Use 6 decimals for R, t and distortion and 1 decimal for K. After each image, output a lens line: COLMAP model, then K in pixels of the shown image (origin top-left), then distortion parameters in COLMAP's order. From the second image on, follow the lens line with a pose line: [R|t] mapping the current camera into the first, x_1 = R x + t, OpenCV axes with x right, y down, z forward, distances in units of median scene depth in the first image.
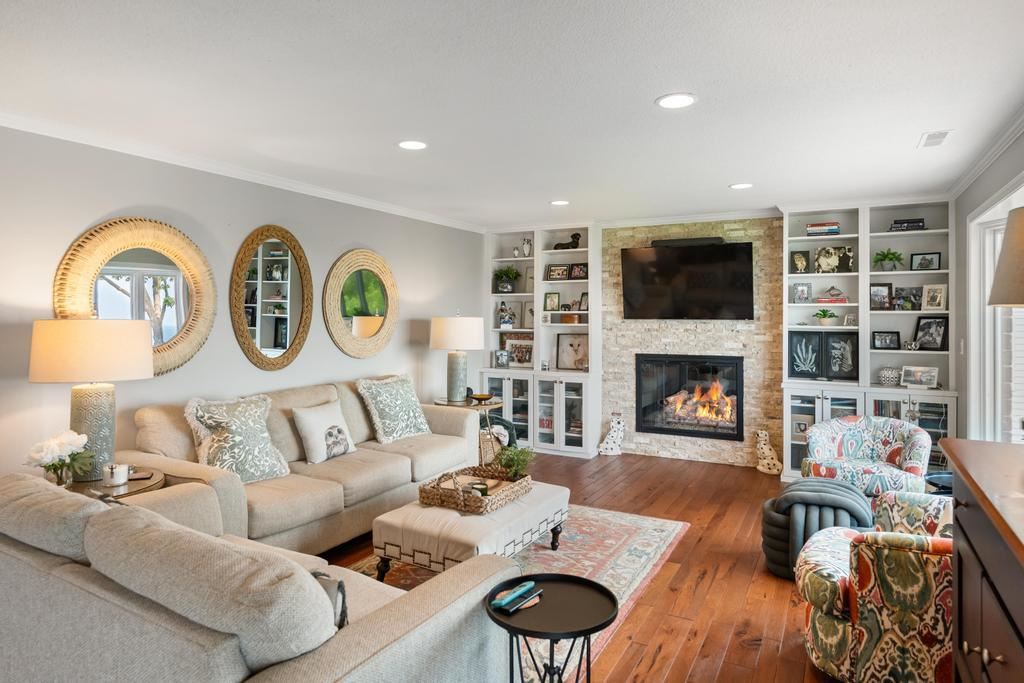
lens RADIAL K [[628.6, 0, 503.3], [0, 628.6, 319.6], [0, 0, 1]] dist [-0.003026, 0.001405]
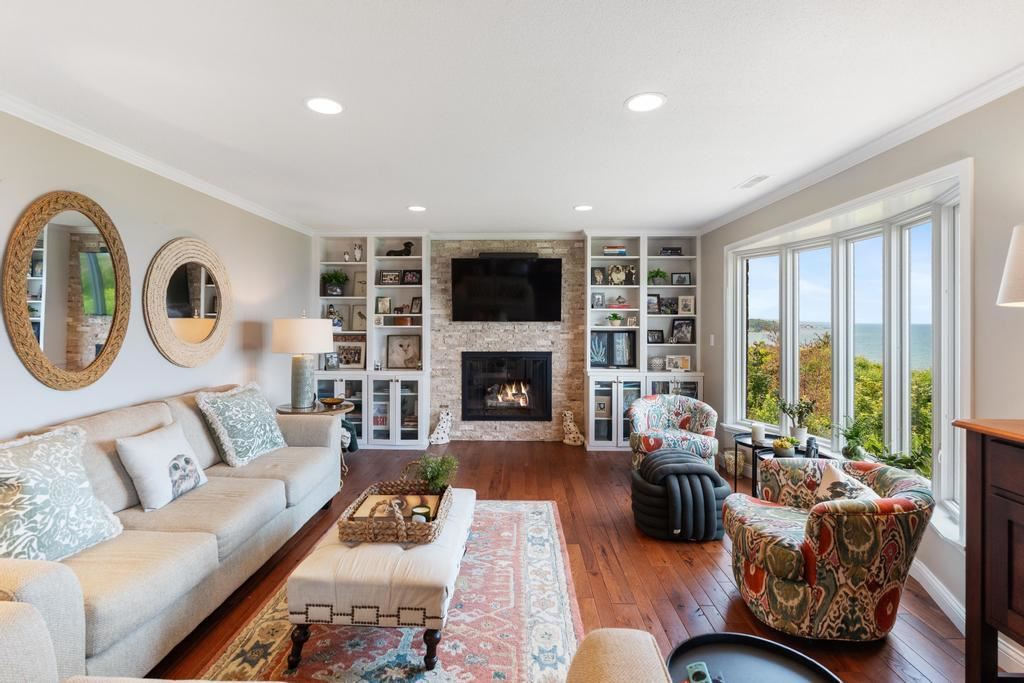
lens RADIAL K [[490.7, 0, 508.4], [0, 490.7, 324.9], [0, 0, 1]] dist [-0.002720, 0.000275]
pose [[0.883752, -0.003531, 0.467942, -0.152420], [0.002839, 0.999994, 0.002184, 0.004576], [-0.467947, -0.000602, 0.883756, 0.210666]]
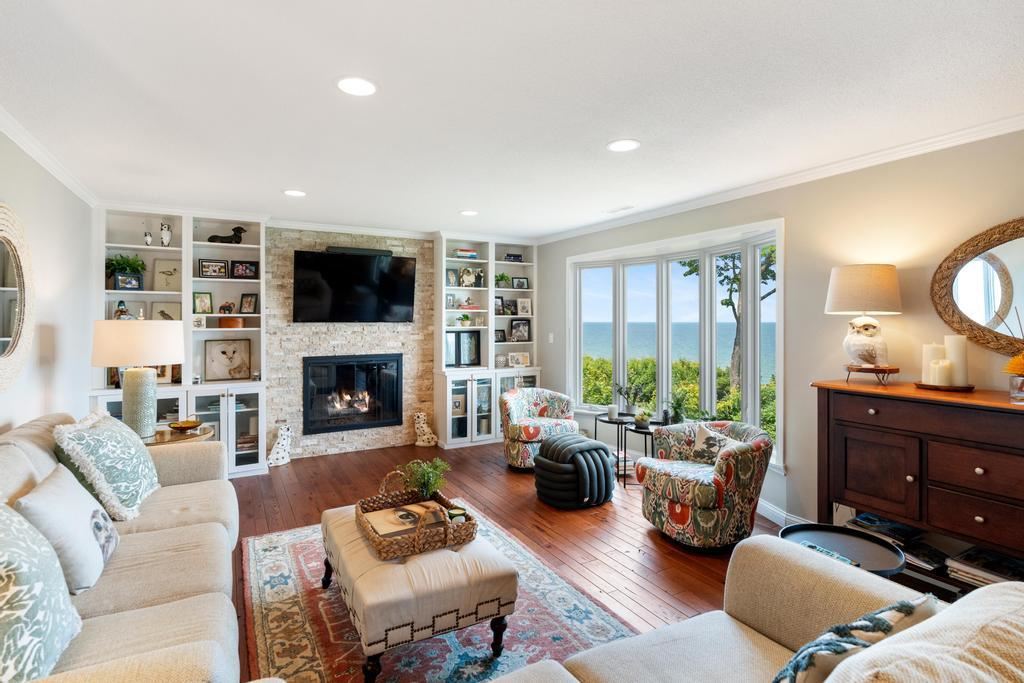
lens RADIAL K [[514.5, 0, 514.6], [0, 514.5, 325.9], [0, 0, 1]] dist [-0.003407, 0.000593]
pose [[0.512355, -0.010760, 0.858706, -0.375031], [0.007503, 0.999939, 0.008053, 0.000690], [-0.858741, 0.002317, 0.512405, 0.346114]]
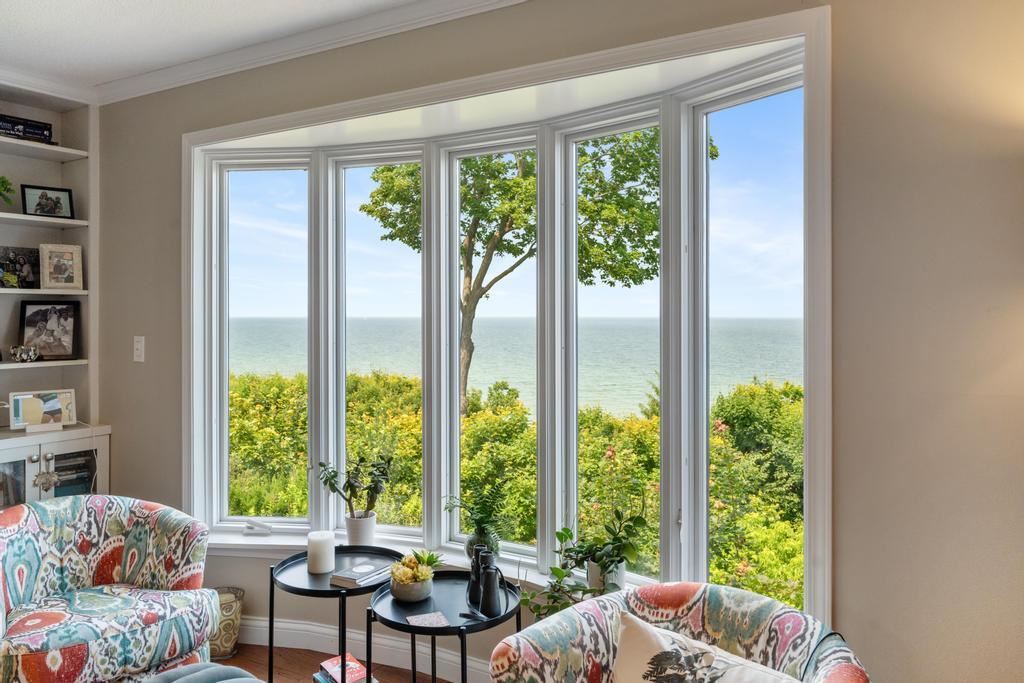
lens RADIAL K [[754.2, 0, 505.5], [0, 754.2, 309.0], [0, 0, 1]] dist [-0.003824, 0.001239]
pose [[0.038969, 0.004562, 0.999230, 0.015712], [0.010139, 0.999936, -0.004961, 0.009929], [-0.999189, 0.010325, 0.038920, 0.524799]]
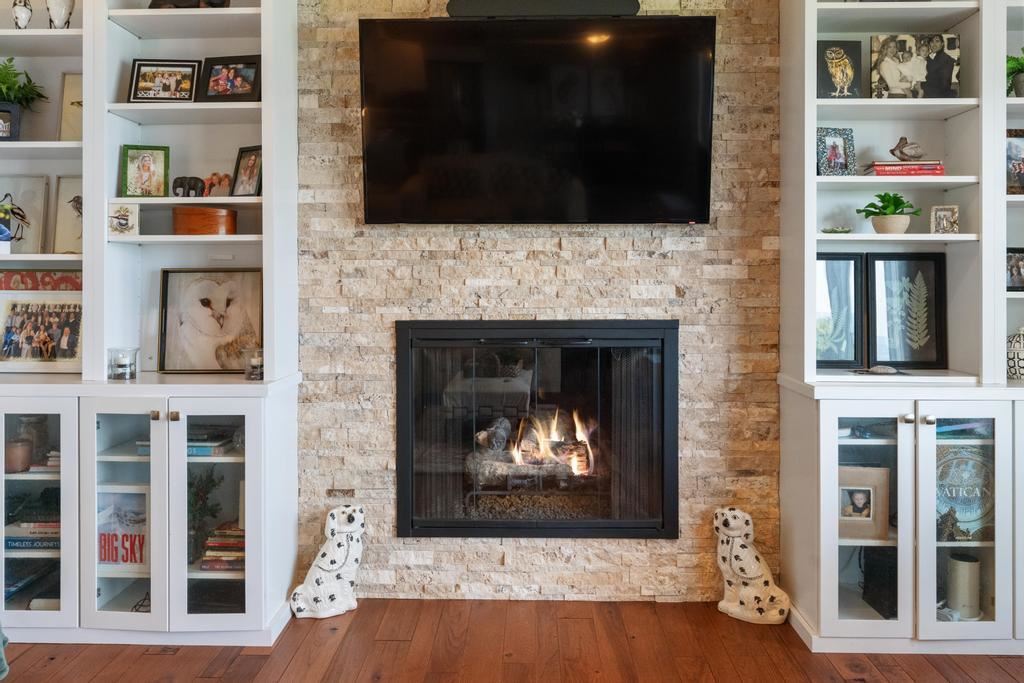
lens RADIAL K [[809.3, 0, 506.7], [0, 809.3, 281.2], [0, 0, 1]] dist [0.001161, 0.001347]
pose [[0.886675, 0.000667, 0.462393, 0.061033], [0.005266, 0.999920, -0.011540, 0.043545], [-0.462364, 0.012667, 0.886600, 0.657153]]
